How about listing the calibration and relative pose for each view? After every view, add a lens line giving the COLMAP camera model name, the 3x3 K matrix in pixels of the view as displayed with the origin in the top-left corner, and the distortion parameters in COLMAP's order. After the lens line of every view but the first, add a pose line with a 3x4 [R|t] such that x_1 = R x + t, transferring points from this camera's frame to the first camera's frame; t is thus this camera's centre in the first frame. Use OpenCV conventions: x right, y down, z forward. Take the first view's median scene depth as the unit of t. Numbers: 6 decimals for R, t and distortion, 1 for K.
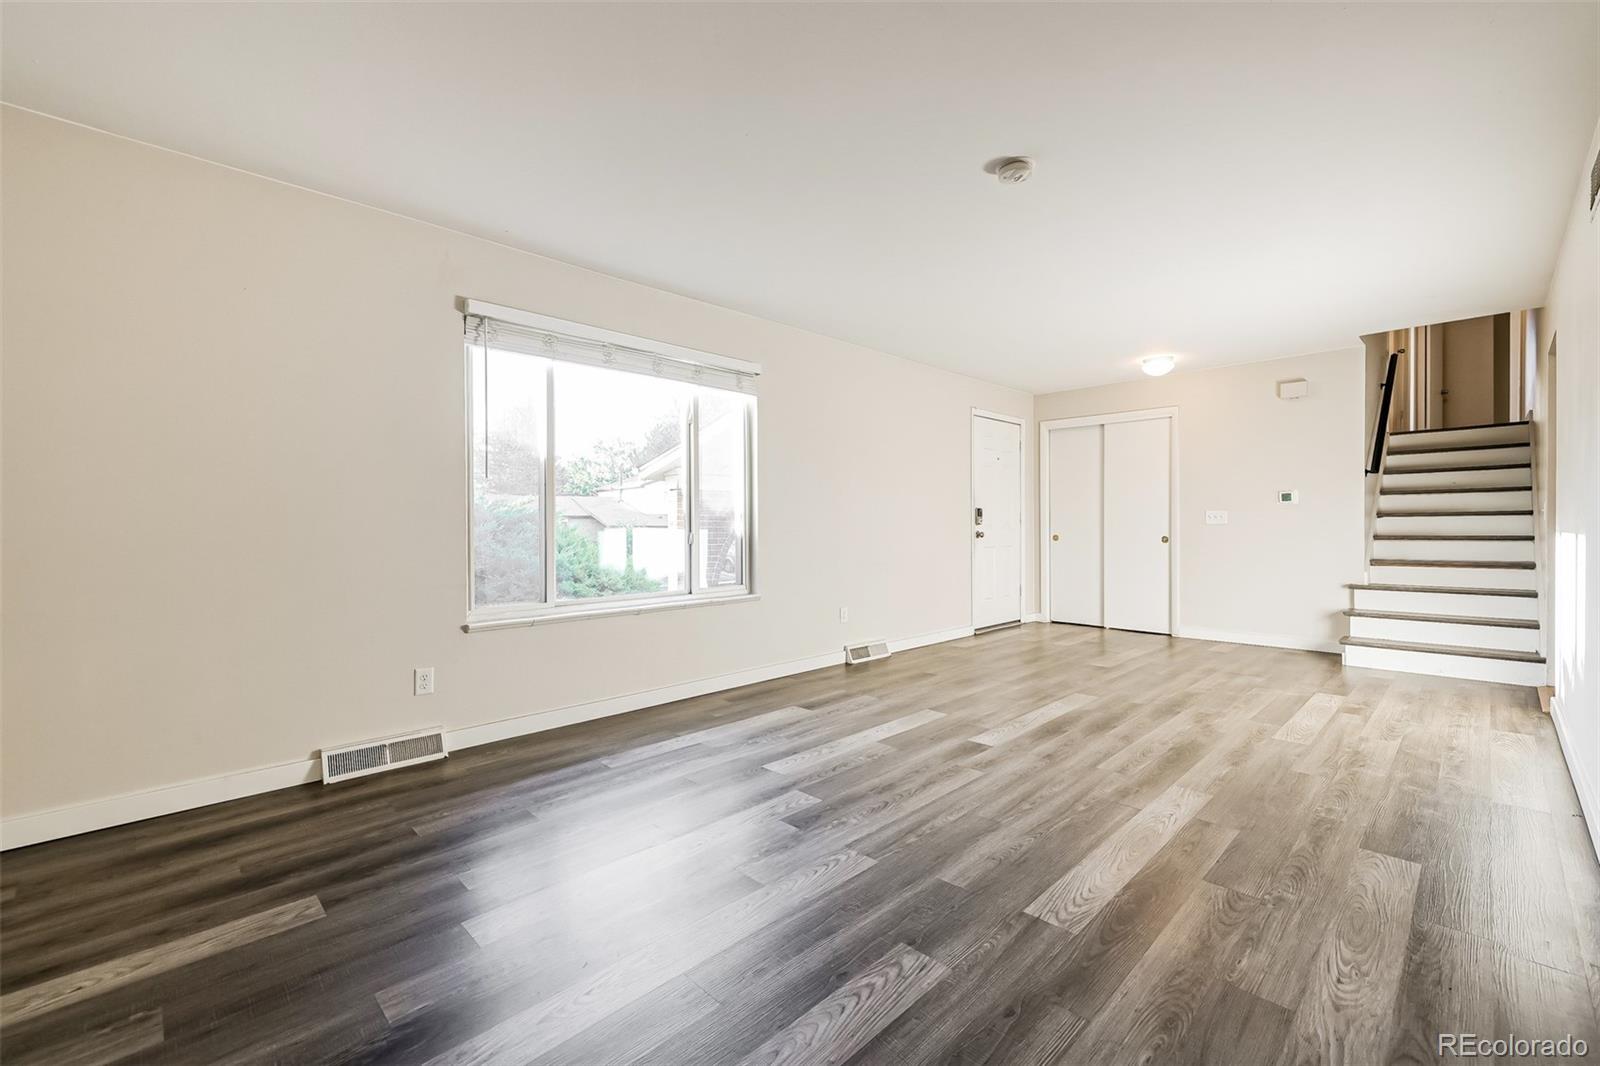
lens RADIAL K [[681.5, 0, 796.2], [0, 681.5, 524.2], [0, 0, 1]] dist [0.008221, 0.000823]
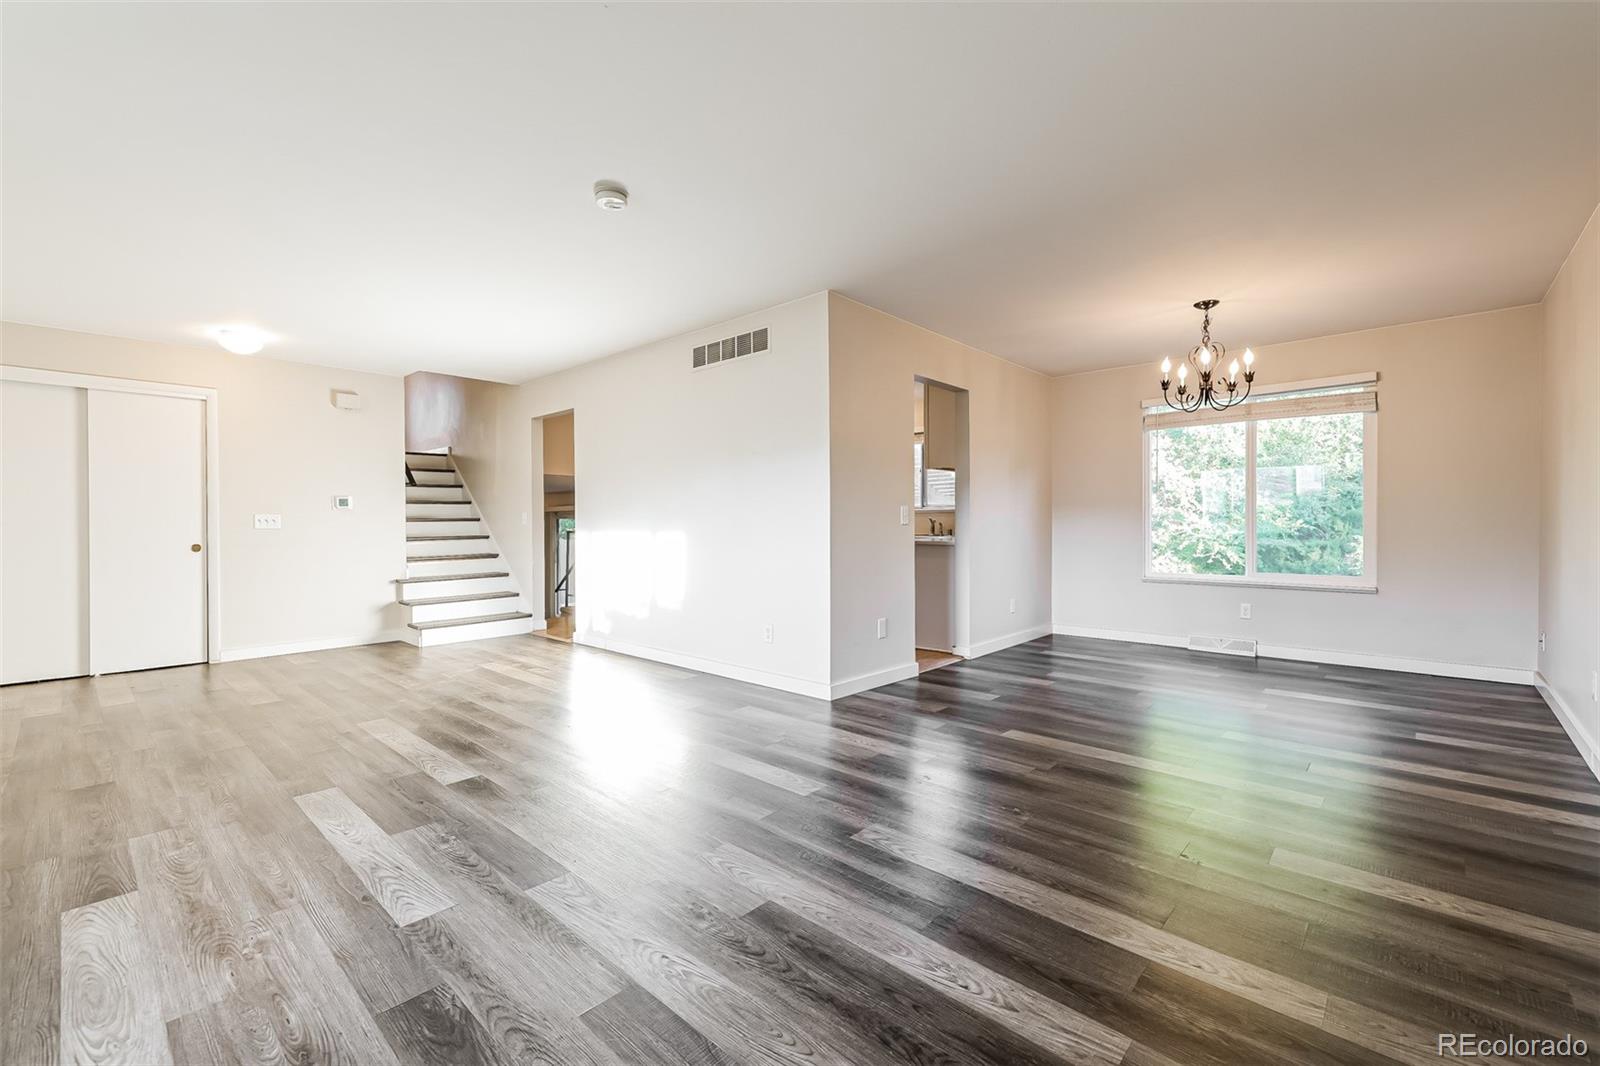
lens RADIAL K [[681.5, 0, 798.9], [0, 681.5, 528.1], [0, 0, 1]] dist [0.008221, 0.000823]
pose [[-0.062095, -0.002919, 0.998066, -0.409592], [0.007834, 0.999963, 0.003412, 0.001525], [-0.998039, 0.008030, -0.062070, 0.414254]]
